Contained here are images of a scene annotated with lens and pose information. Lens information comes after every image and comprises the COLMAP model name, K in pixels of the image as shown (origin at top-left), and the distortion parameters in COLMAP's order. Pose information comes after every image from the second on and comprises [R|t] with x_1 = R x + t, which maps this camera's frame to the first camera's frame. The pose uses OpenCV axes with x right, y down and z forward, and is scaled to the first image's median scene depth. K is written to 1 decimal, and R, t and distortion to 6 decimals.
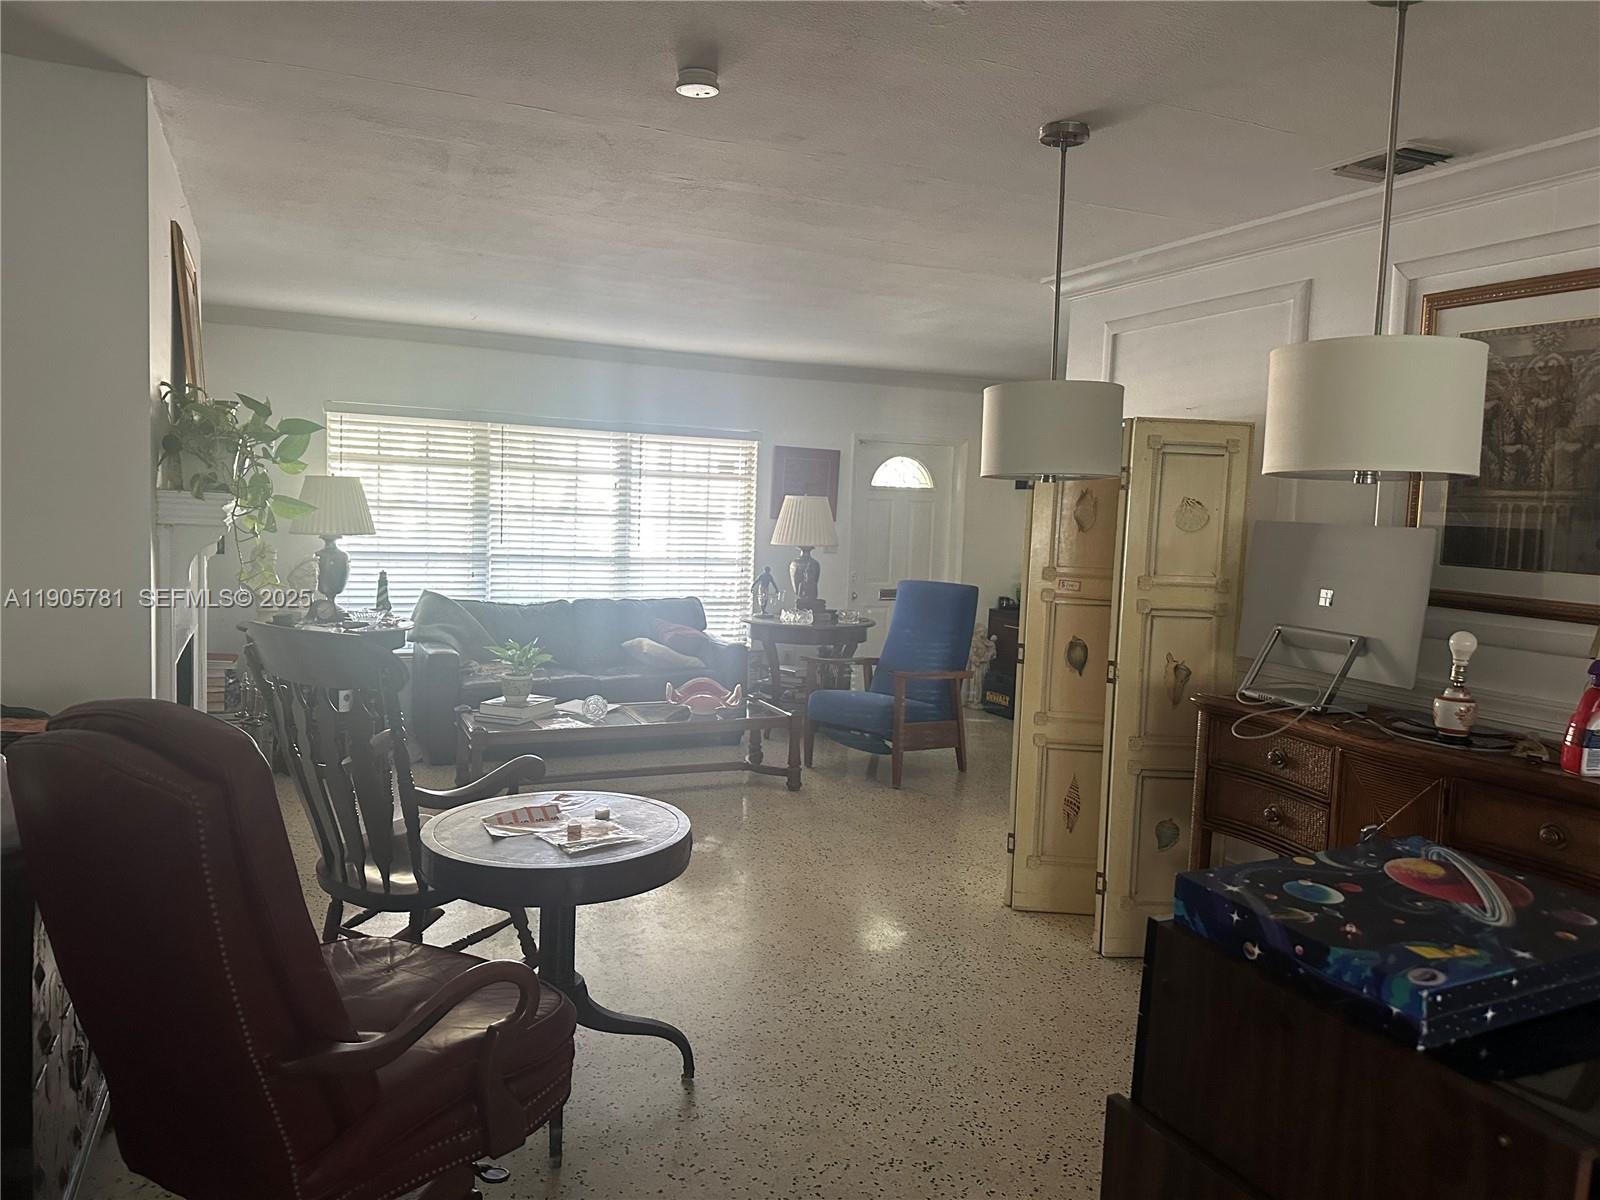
lens RADIAL K [[1112.6, 0, 795.4], [0, 1112.6, 589.7], [0, 0, 1]] dist [0.052716, -0.069071]
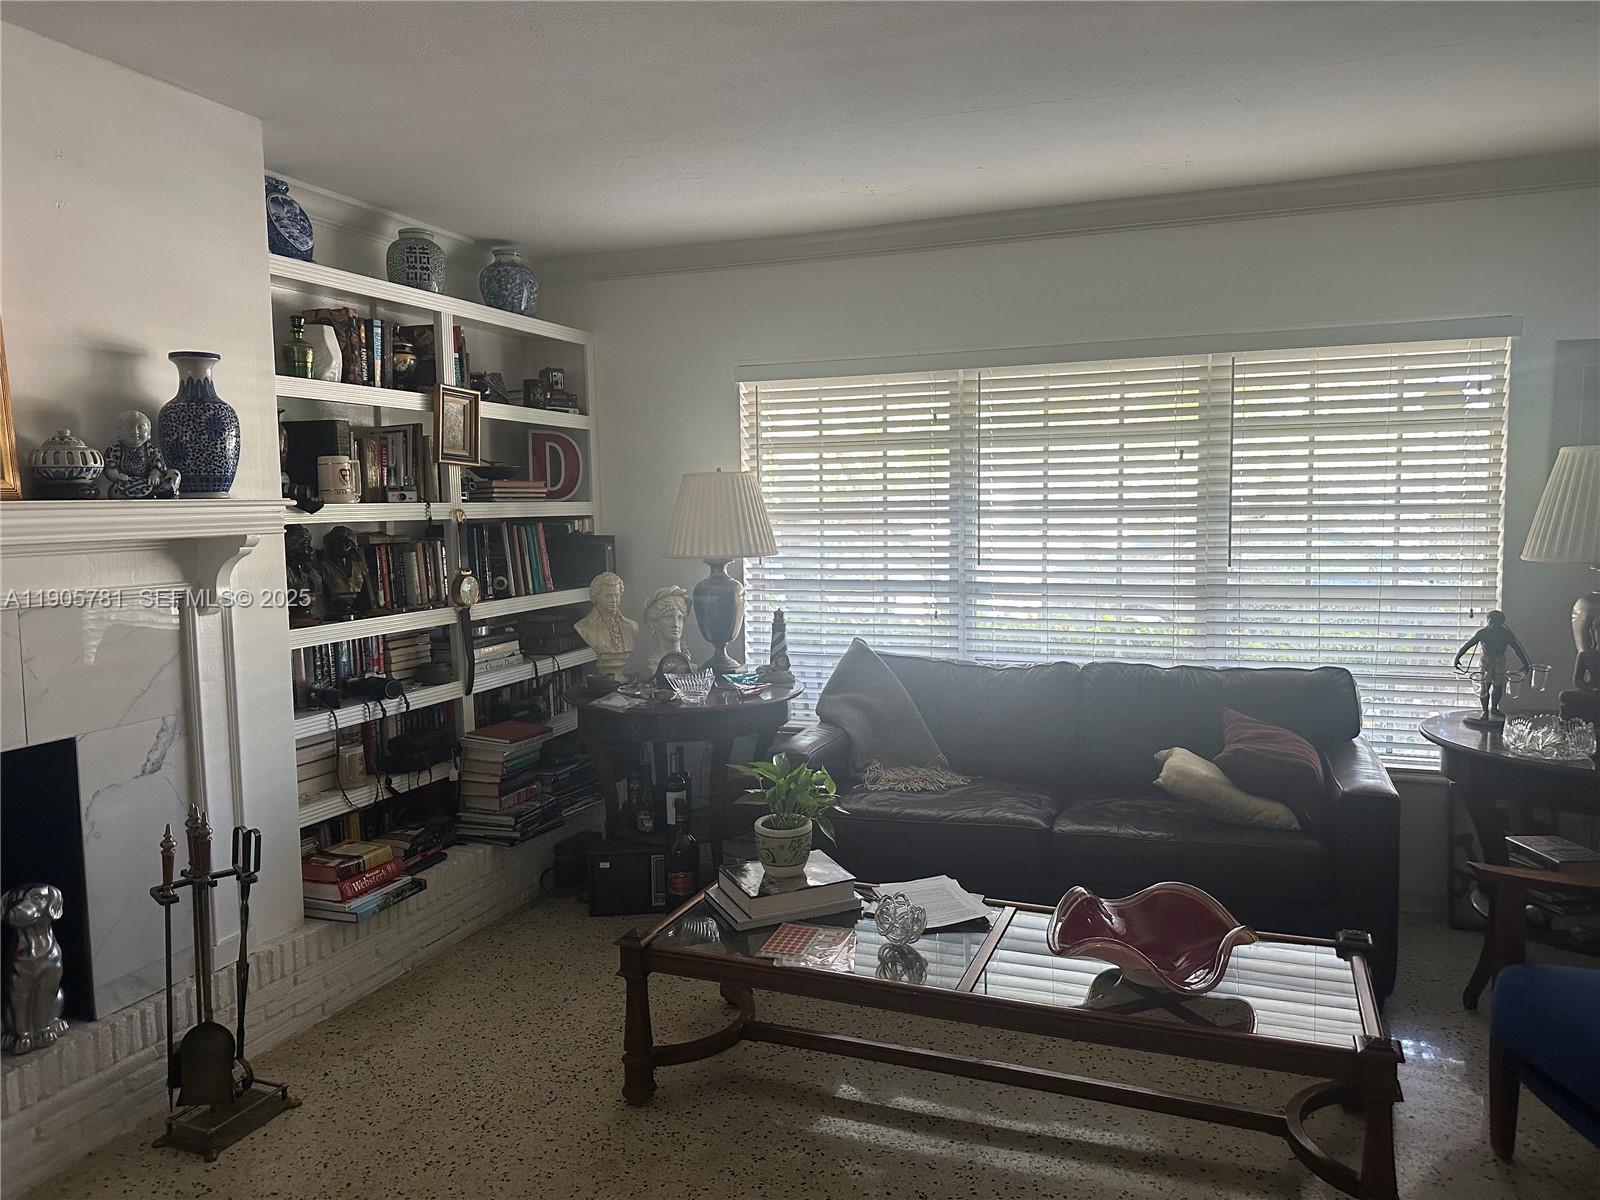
lens RADIAL K [[1112.6, 0, 800.6], [0, 1112.6, 603.4], [0, 0, 1]] dist [0.052716, -0.069071]
pose [[0.697285, 0.017573, -0.716578, 0.122430], [-0.010815, 0.999844, 0.013996, -0.032517], [0.716712, -0.002009, 0.697366, 0.589651]]
